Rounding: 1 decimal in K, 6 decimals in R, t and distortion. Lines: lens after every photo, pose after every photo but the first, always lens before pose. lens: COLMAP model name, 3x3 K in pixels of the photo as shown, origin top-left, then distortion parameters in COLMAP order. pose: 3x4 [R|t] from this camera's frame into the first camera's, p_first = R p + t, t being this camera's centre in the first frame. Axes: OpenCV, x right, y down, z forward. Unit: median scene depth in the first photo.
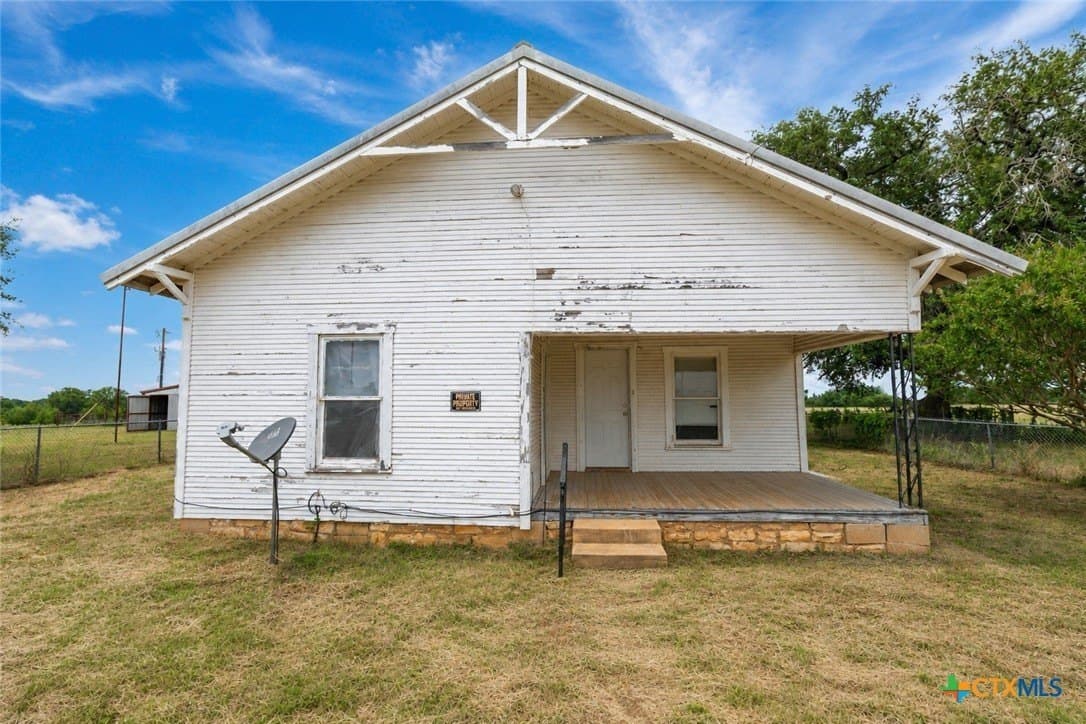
lens RADIAL K [[533.0, 0, 542.4], [0, 533.0, 347.1], [0, 0, 1]] dist [0.002388, 0.000215]
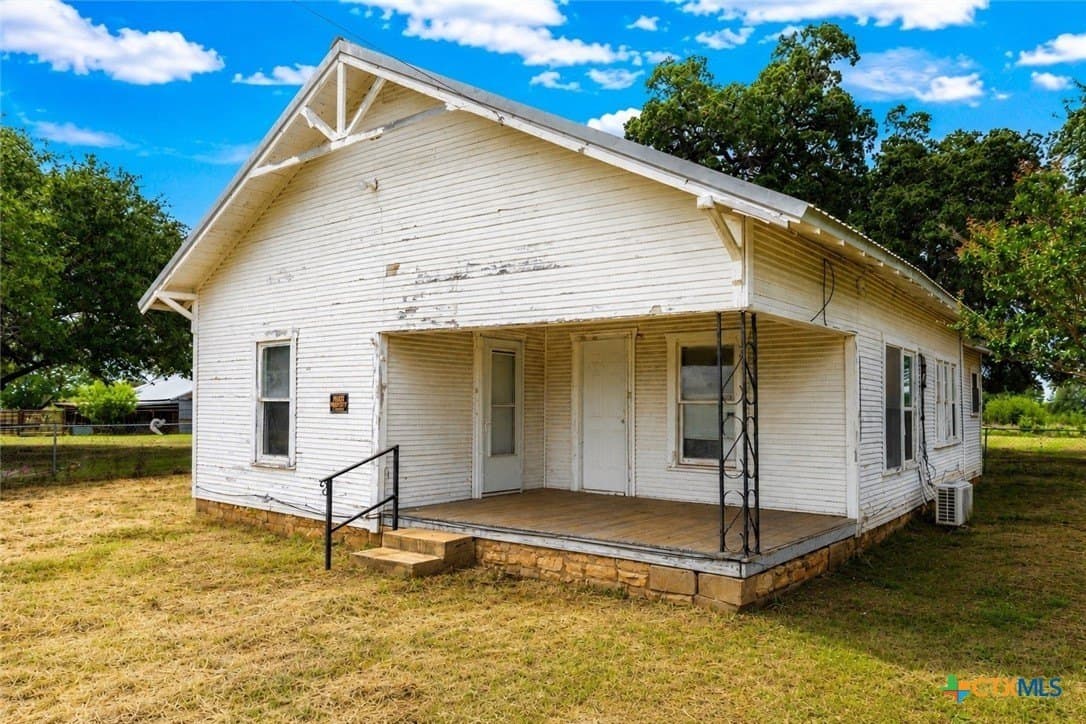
lens RADIAL K [[780.6, 0, 543.0], [0, 780.6, 362.0], [0, 0, 1]] dist [0.000869, -0.000757]
pose [[0.830745, -0.022592, -0.556195, 1.010042], [0.047725, 0.998388, 0.030731, -0.003781], [0.554604, -0.052074, 0.830484, -0.012606]]
